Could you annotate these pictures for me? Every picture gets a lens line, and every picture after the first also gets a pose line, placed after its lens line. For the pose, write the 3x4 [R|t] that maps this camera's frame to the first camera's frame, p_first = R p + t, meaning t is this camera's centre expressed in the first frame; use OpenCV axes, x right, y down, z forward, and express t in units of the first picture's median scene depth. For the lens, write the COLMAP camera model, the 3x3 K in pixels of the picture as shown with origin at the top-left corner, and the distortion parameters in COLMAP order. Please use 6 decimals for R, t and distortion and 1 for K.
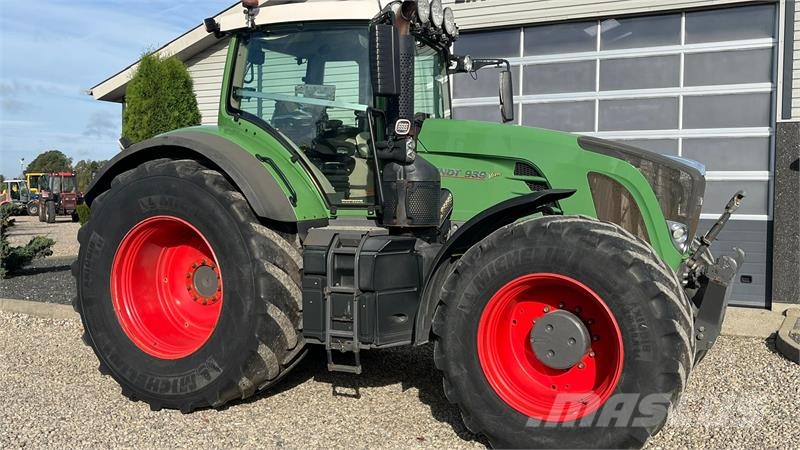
lens RADIAL K [[801.2, 0, 400.7], [0, 801.2, 230.7], [0, 0, 1]] dist [0.036837, 0.000000]
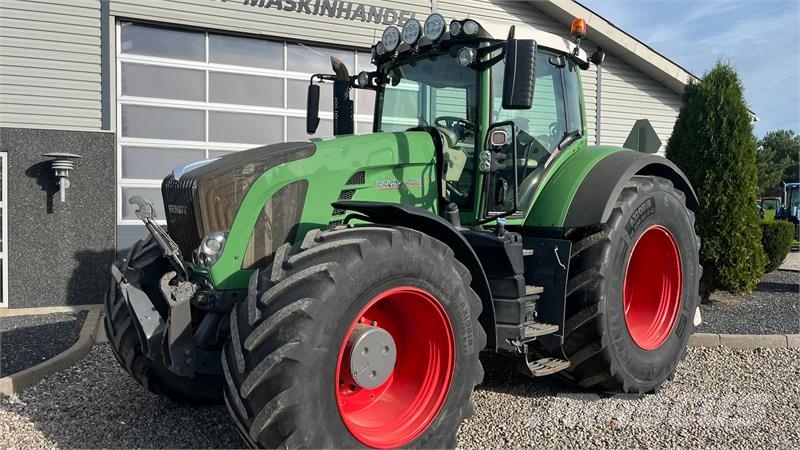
lens RADIAL K [[609.4, 0, 390.9], [0, 609.4, 222.8], [0, 0, 1]] dist [0.049848, -0.044845]
pose [[0.626491, -0.023551, 0.779073, -0.576340], [0.034349, 0.999407, 0.002591, -0.034156], [-0.778671, 0.025137, 0.626928, 0.730747]]
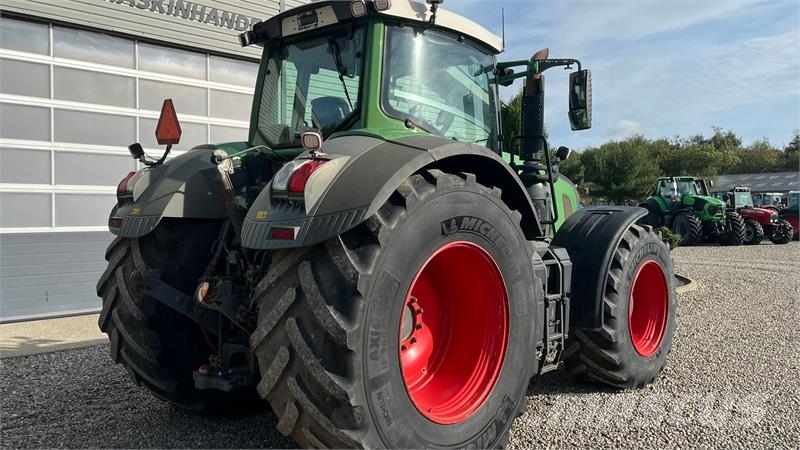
lens RADIAL K [[662.9, 0, 399.9], [0, 662.9, 222.4], [0, 0, 1]] dist [0.046711, -0.033071]
pose [[0.285993, -0.029442, 0.957779, -0.907873], [0.048126, 0.998708, 0.016330, -0.049086], [-0.957022, 0.041423, 0.287041, 0.835853]]
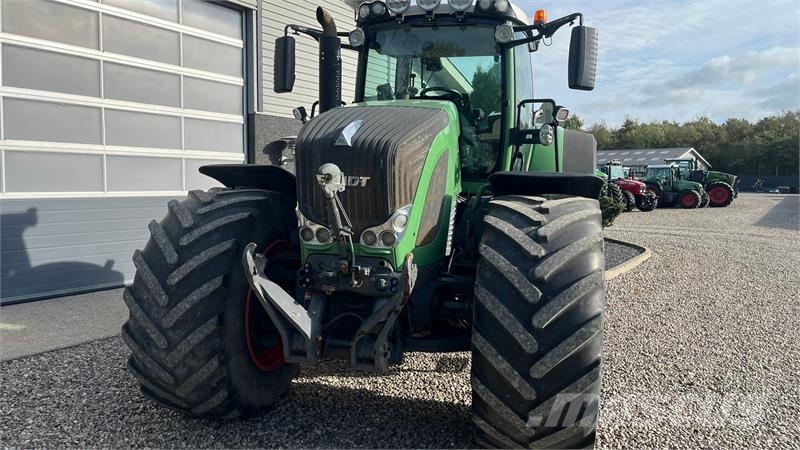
lens RADIAL K [[609.4, 0, 399.0], [0, 609.4, 221.5], [0, 0, 1]] dist [0.049848, -0.044845]
pose [[0.084643, -0.077518, 0.993391, -0.741025], [0.037162, 0.996521, 0.074595, -0.056062], [-0.995718, 0.030602, 0.087229, 1.202065]]
